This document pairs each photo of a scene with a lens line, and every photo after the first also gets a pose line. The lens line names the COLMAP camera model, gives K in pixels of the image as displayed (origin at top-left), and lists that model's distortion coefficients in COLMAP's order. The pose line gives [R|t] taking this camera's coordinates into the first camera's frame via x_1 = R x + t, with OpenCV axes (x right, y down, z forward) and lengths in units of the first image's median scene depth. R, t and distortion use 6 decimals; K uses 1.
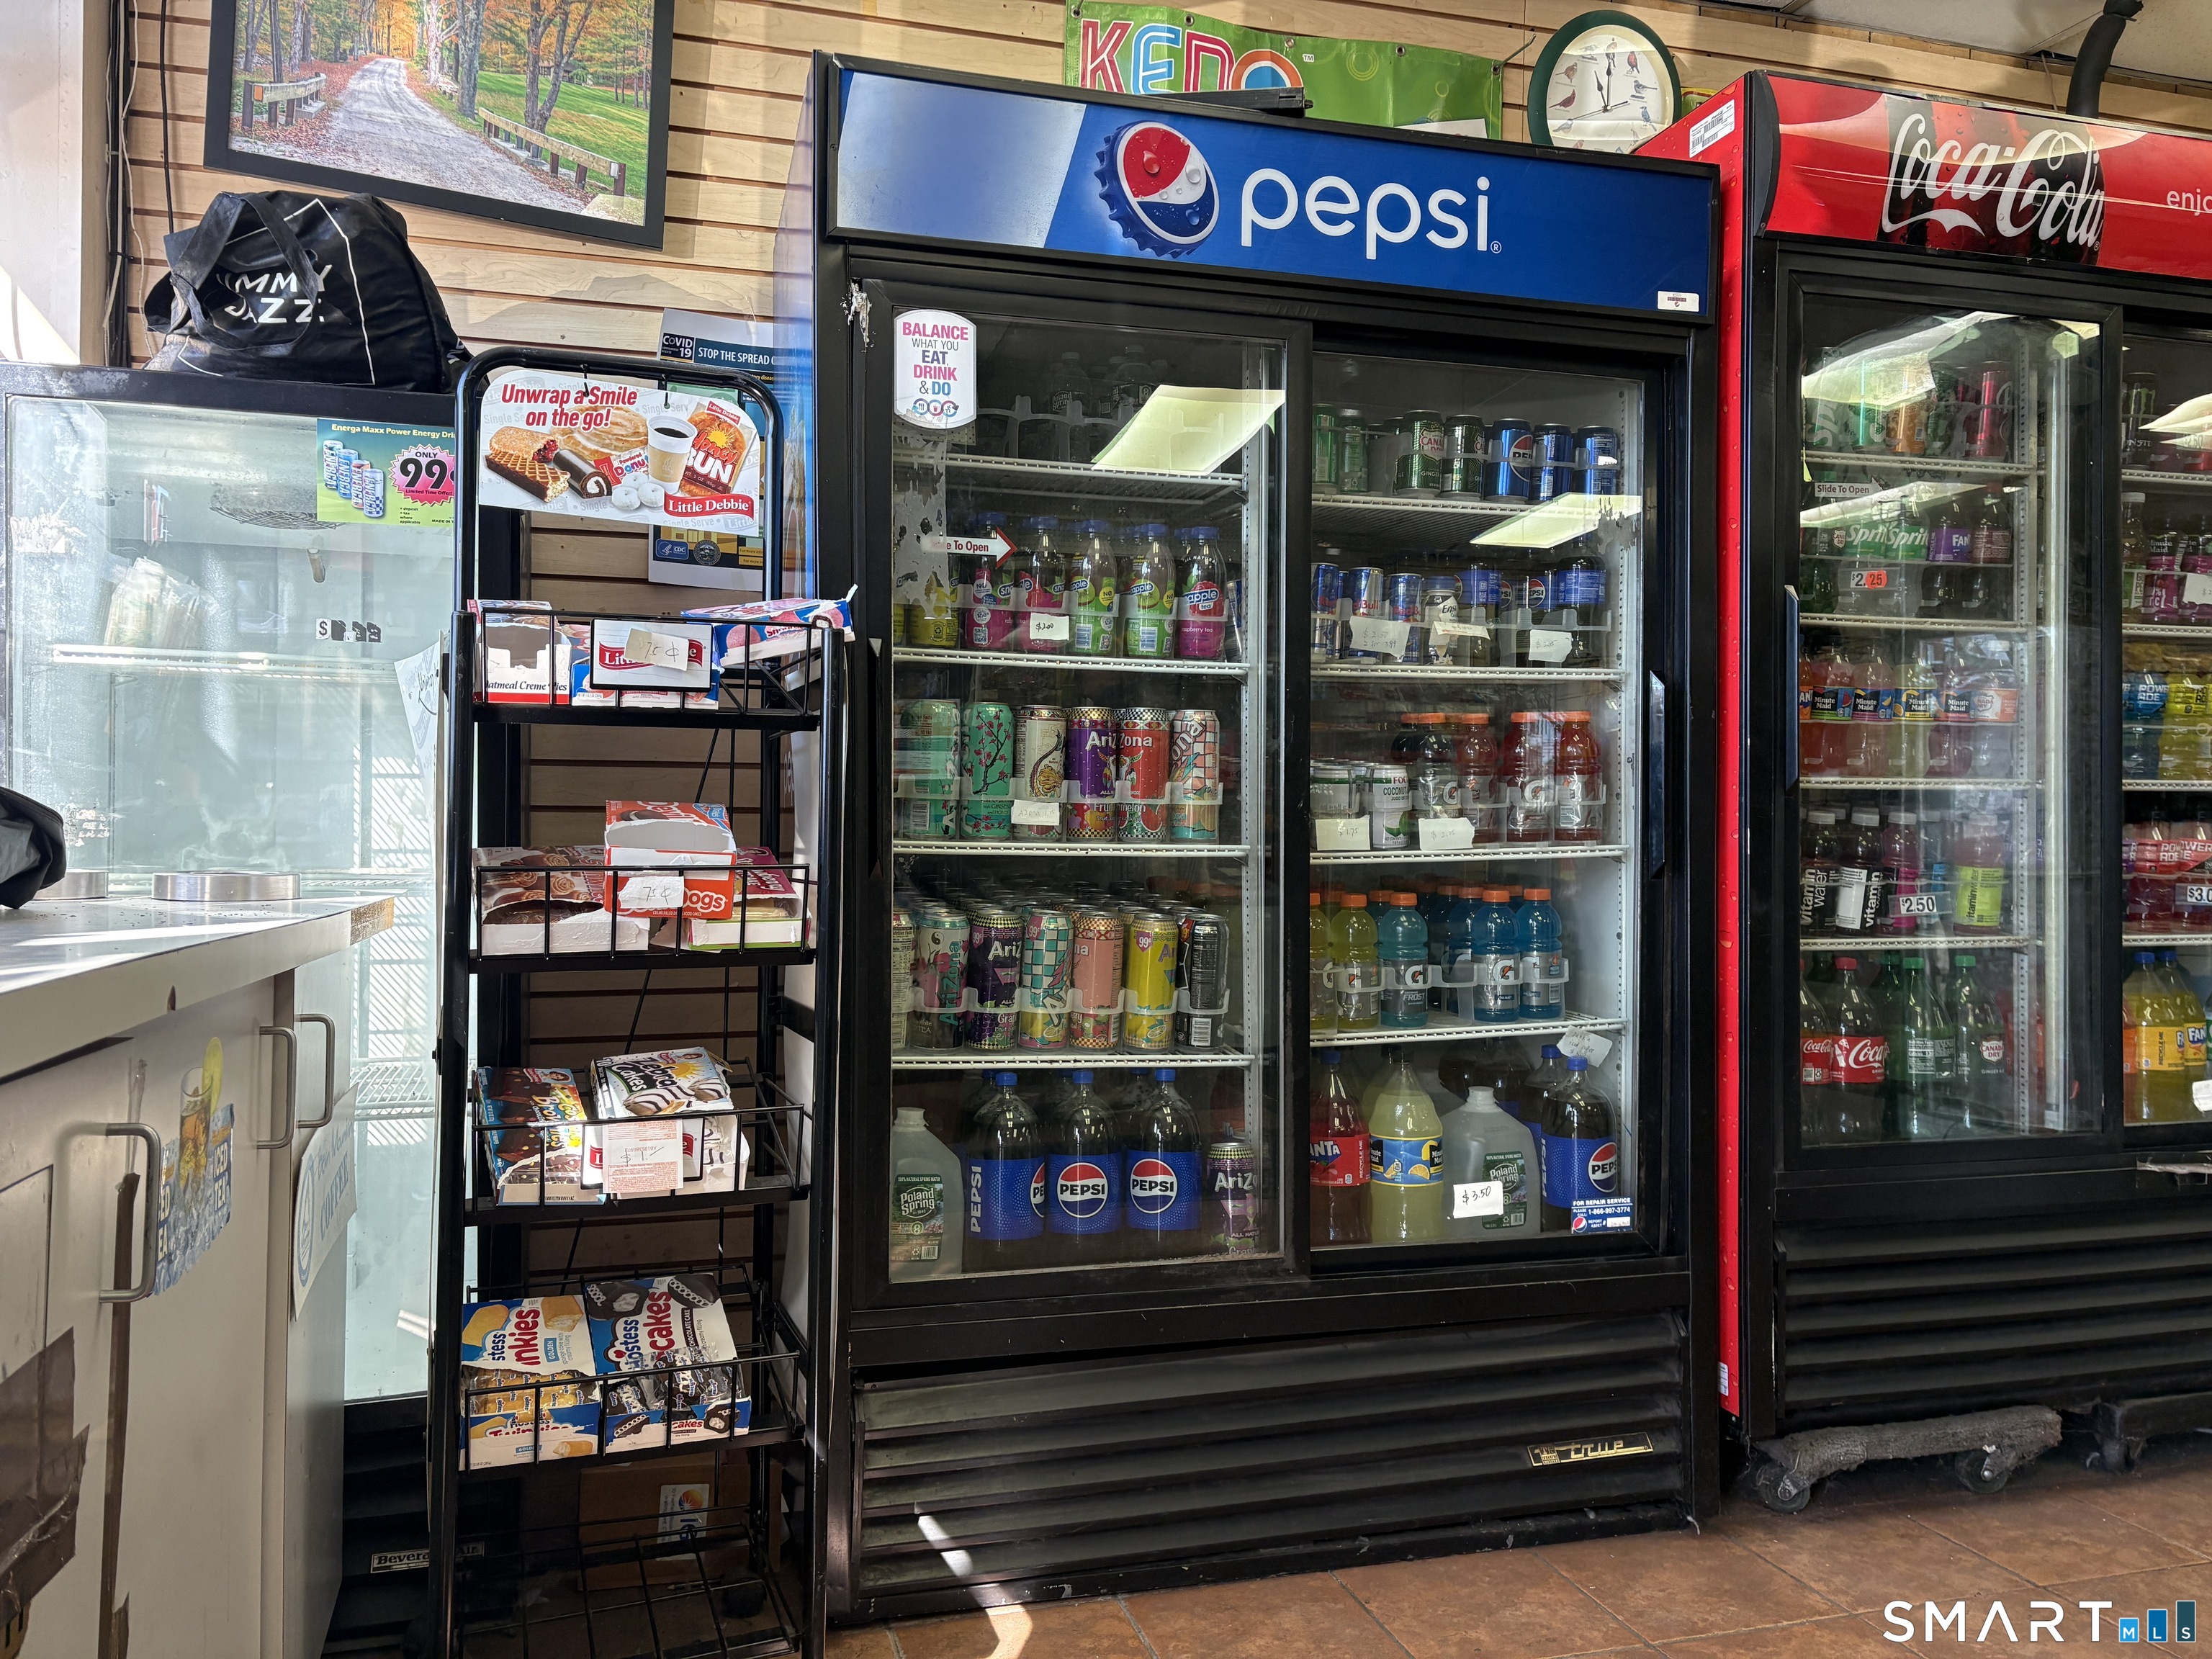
lens RADIAL K [[1664.7, 0, 1104.6], [0, 1664.7, 822.1], [0, 0, 1]] dist [0.045964, -0.049133]
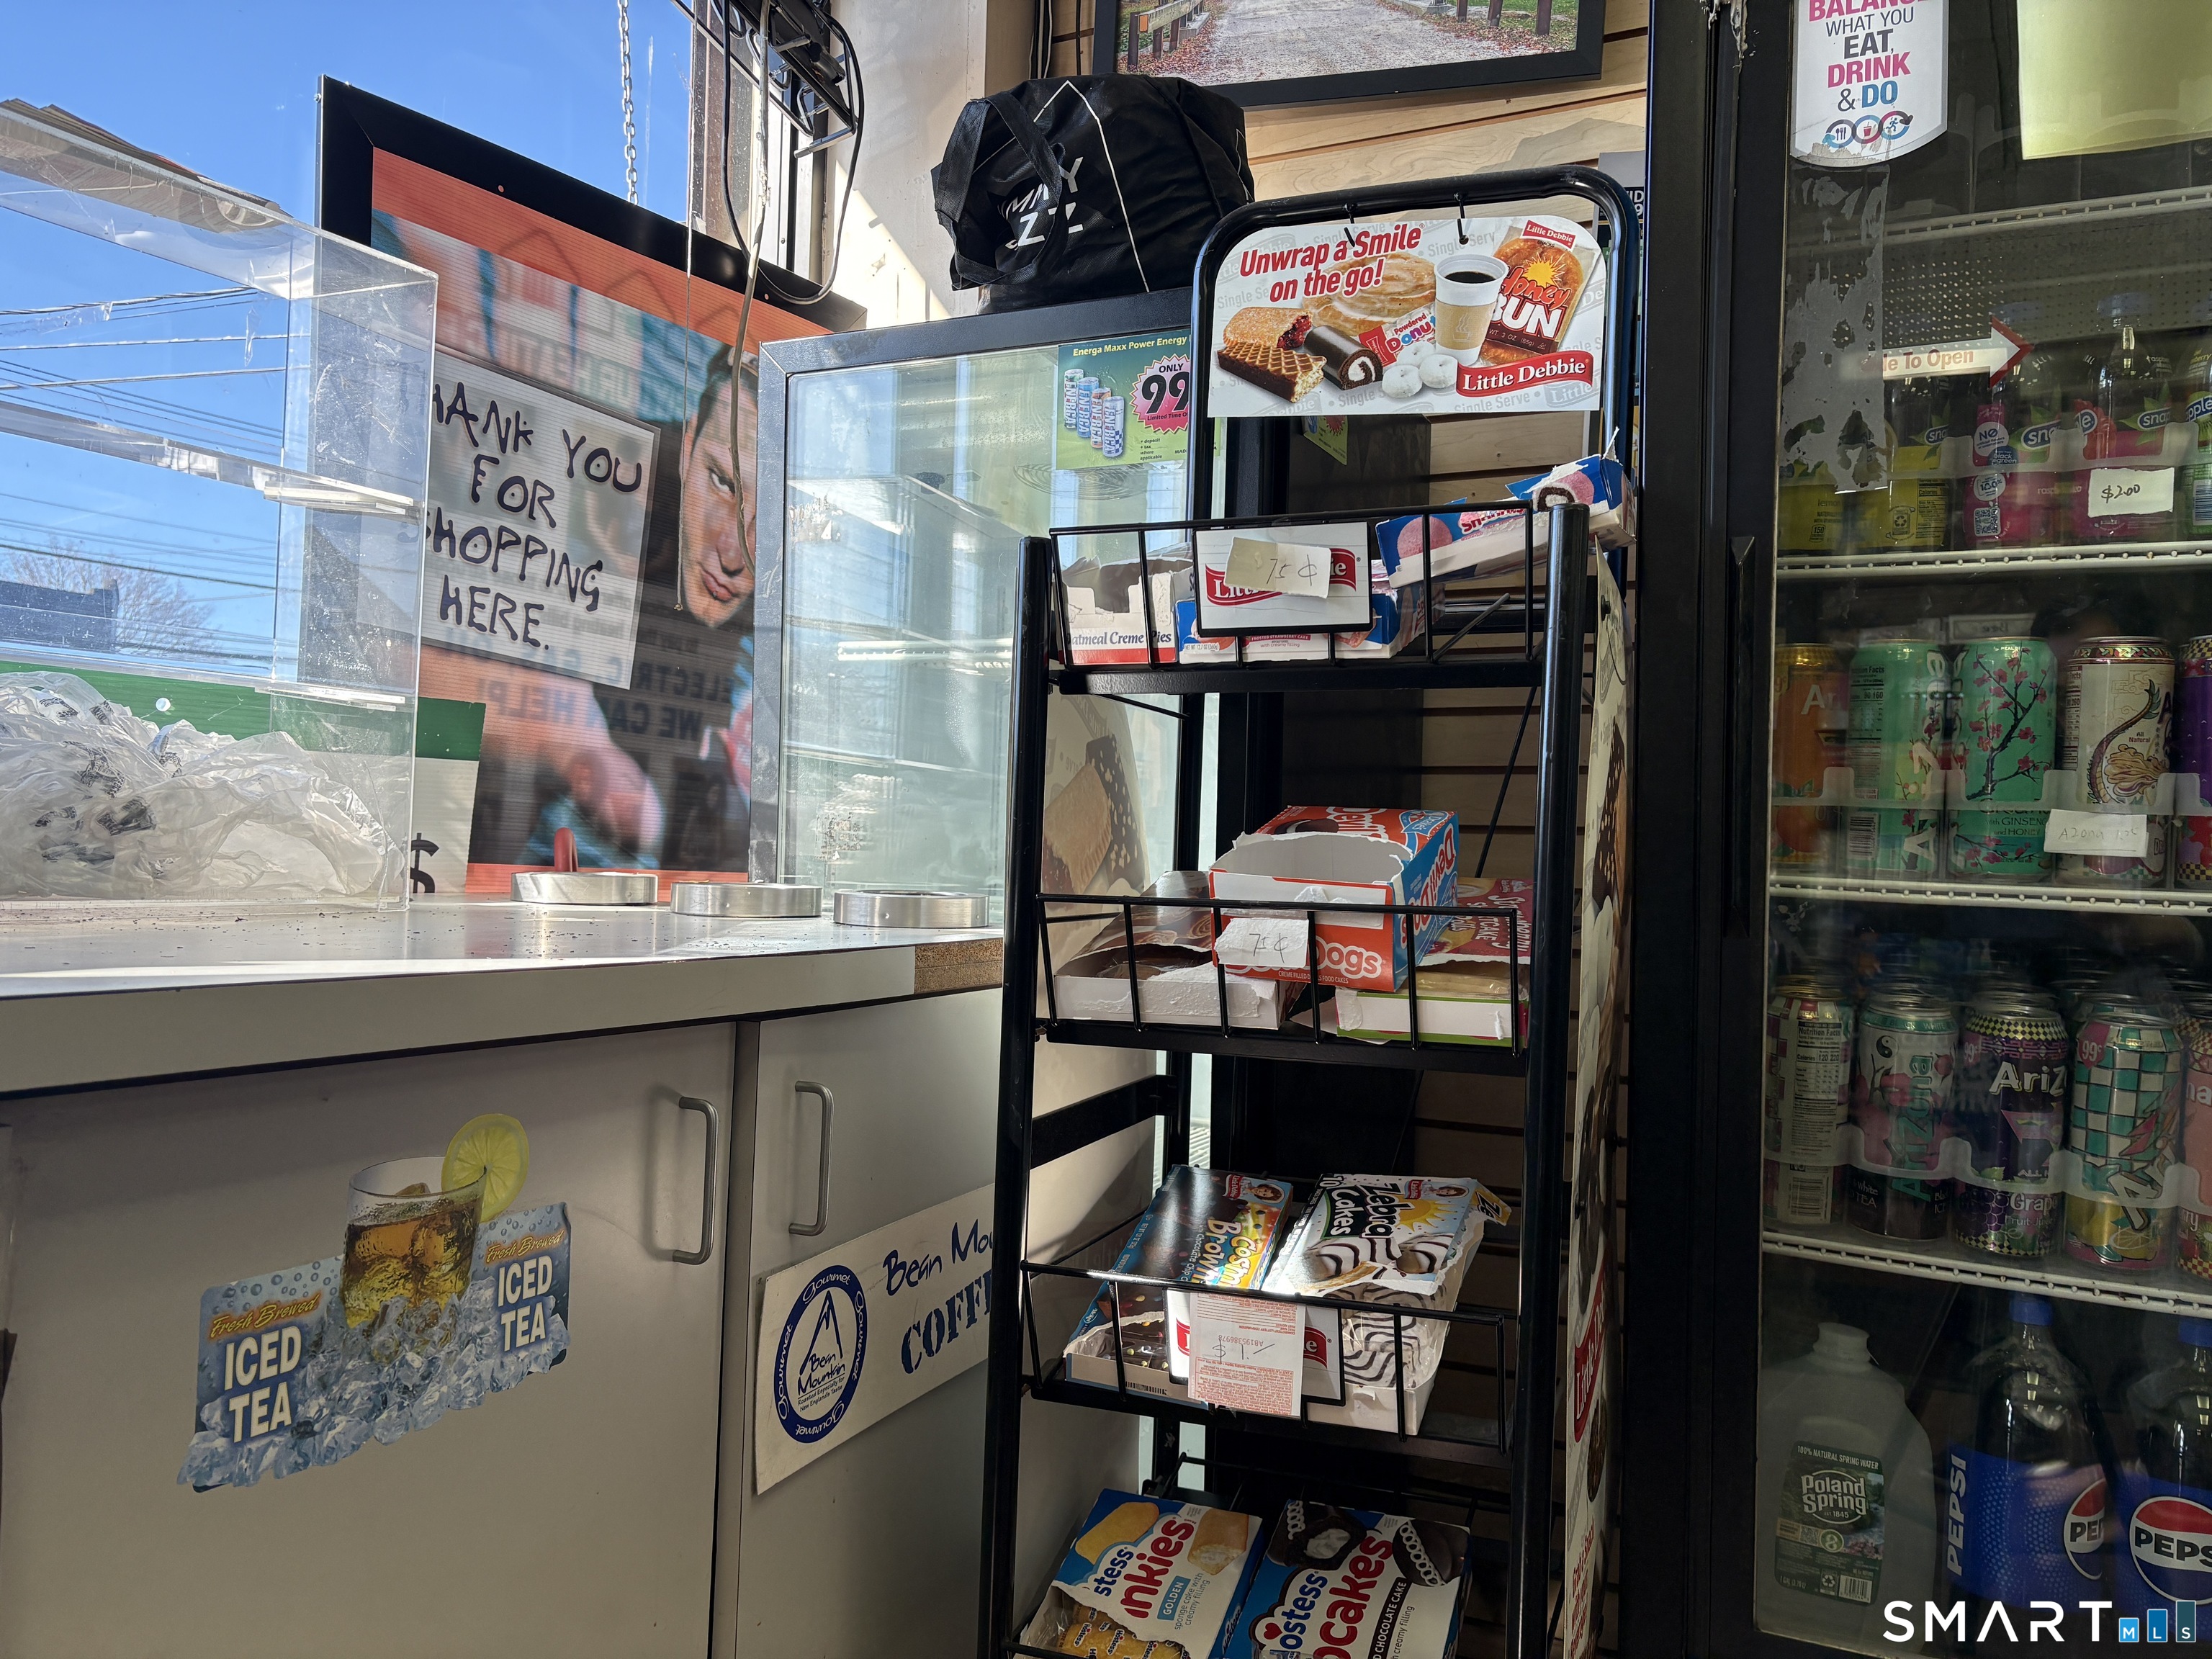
lens RADIAL K [[1664.7, 0, 1091.0], [0, 1664.7, 822.7], [0, 0, 1]] dist [0.045964, -0.049133]
pose [[0.738574, 0.004175, -0.674160, 0.094290], [-0.017615, 0.999759, -0.013106, 0.004291], [0.673943, 0.021555, 0.738469, 0.396178]]
